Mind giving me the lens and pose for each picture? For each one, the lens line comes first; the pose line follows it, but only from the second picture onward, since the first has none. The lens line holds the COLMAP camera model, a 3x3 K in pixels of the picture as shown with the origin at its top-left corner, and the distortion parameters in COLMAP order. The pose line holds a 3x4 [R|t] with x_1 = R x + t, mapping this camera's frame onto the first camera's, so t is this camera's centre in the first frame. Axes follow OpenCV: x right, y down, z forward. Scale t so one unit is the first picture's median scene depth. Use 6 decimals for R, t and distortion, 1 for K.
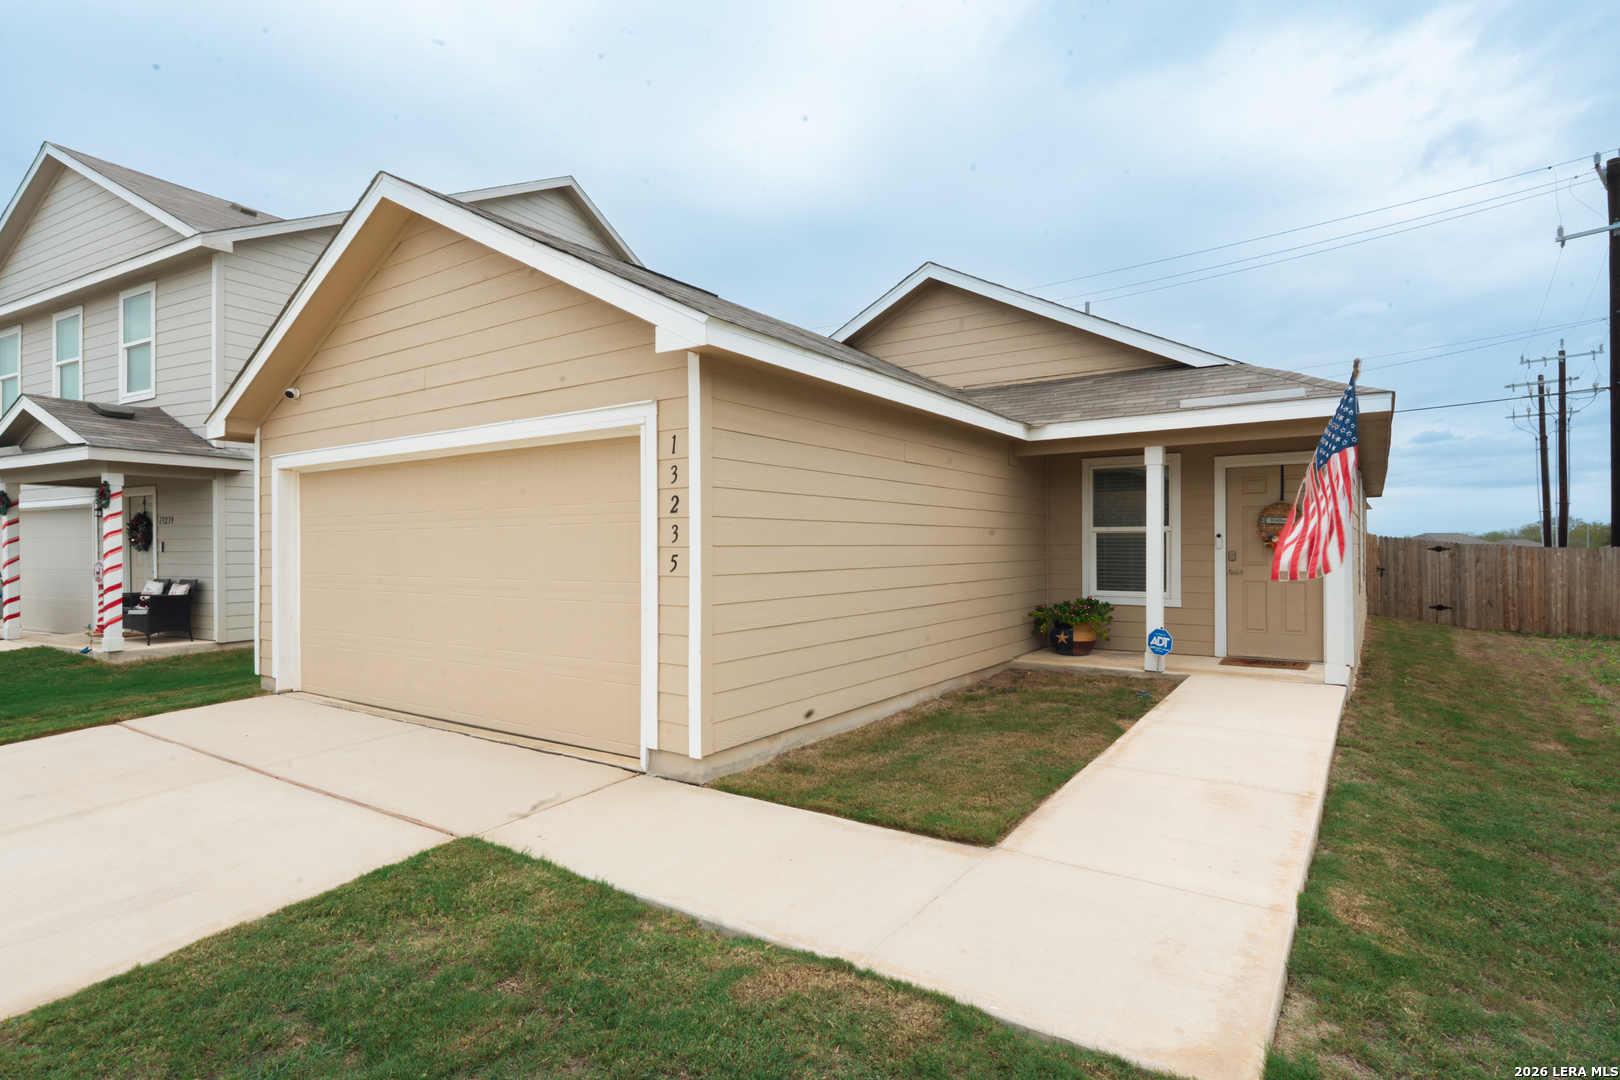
lens RADIAL K [[825.9, 0, 810.0], [0, 825.9, 540.0], [0, 0, 1]] dist [-0.001601, 0.000180]
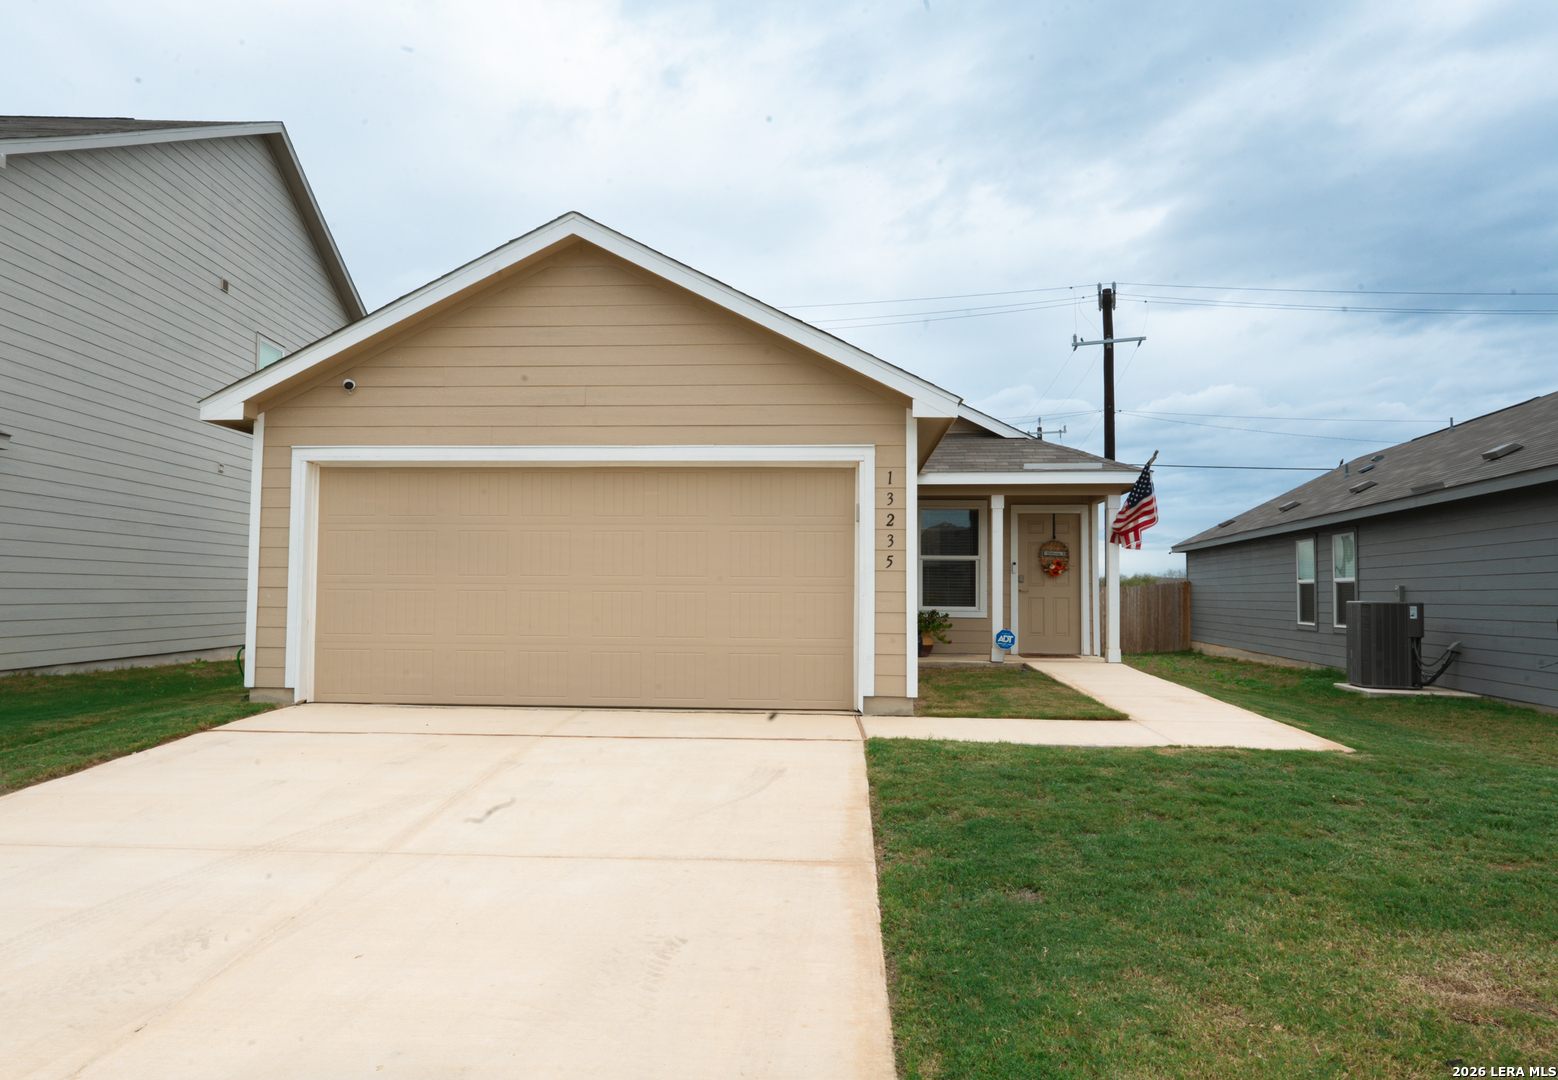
lens RADIAL K [[1017.9, 0, 779.0], [0, 1017.9, 540.0], [0, 0, 1]] dist [-0.004946, 0.000077]
pose [[0.857481, 0.039509, 0.512996, -0.759368], [-0.015785, 0.998598, -0.050523, 0.051179], [-0.514273, 0.035225, 0.856903, -0.246059]]
